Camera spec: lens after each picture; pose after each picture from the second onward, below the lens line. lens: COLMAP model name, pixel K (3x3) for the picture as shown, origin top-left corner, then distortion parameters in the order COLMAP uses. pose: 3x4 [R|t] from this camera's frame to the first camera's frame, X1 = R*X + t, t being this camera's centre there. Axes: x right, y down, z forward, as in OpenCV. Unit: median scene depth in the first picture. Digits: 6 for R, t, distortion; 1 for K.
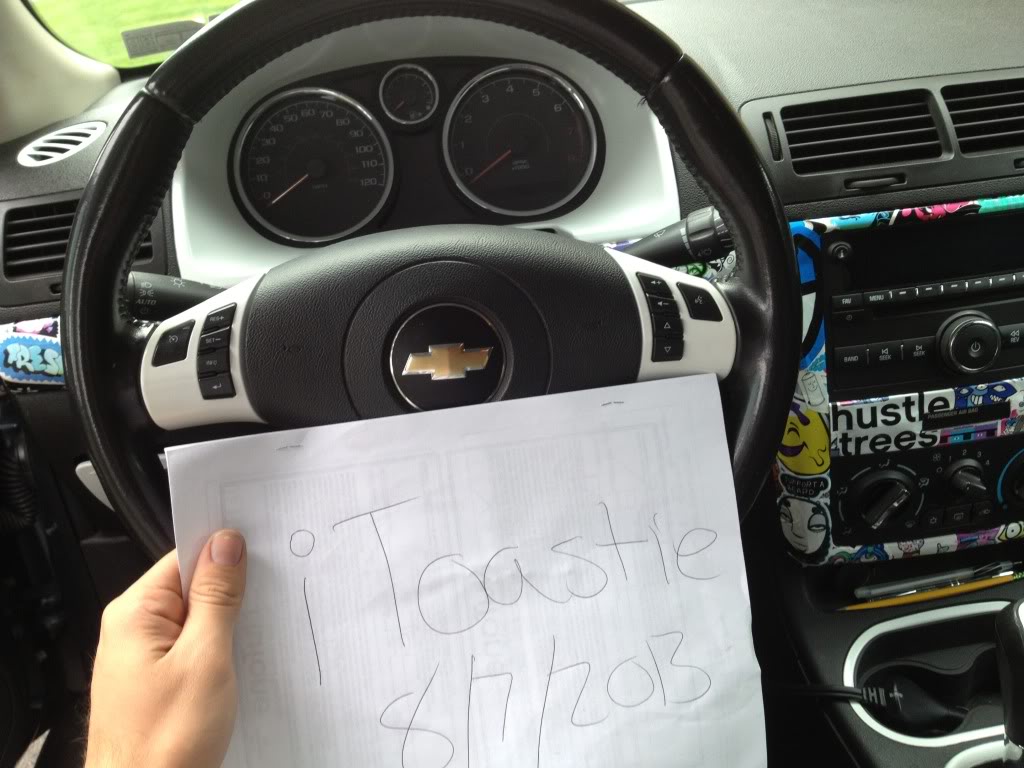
lens RADIAL K [[975.1, 0, 515.9], [0, 975.1, 378.3], [0, 0, 1]] dist [0.147602, -0.412843]
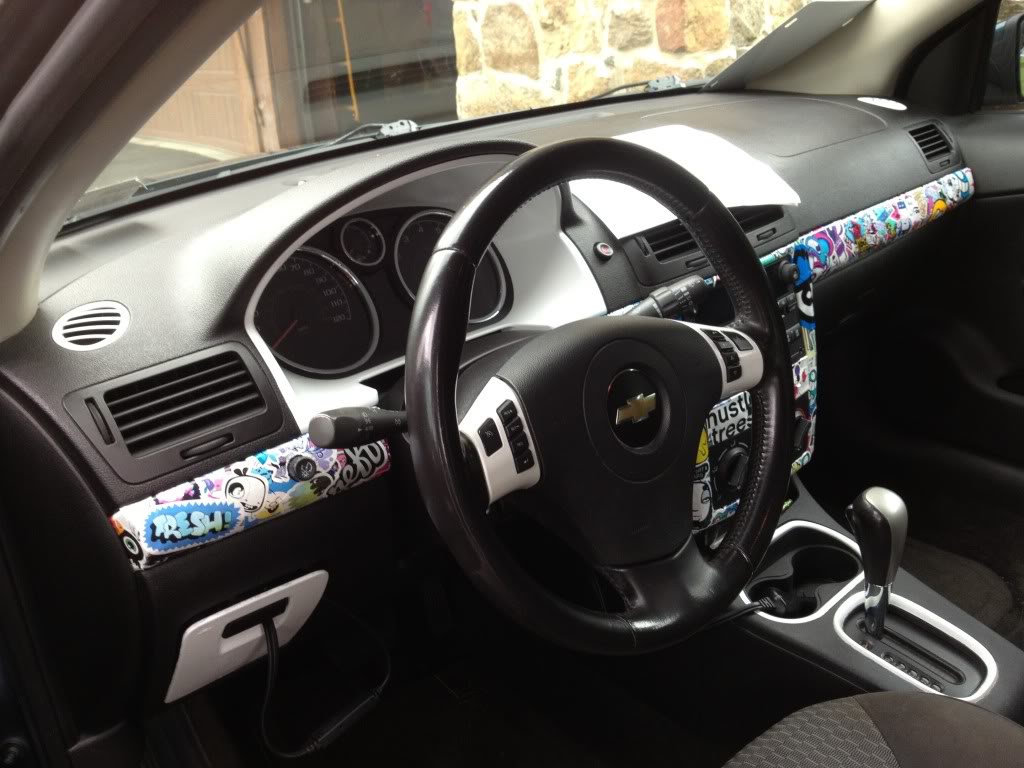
lens RADIAL K [[975.1, 0, 515.9], [0, 975.1, 378.3], [0, 0, 1]] dist [0.147602, -0.412843]
pose [[0.809824, -0.192825, 0.554079, -0.701925], [0.256785, 0.965671, -0.039245, -0.035403], [-0.527491, 0.174061, 0.831538, -0.070427]]
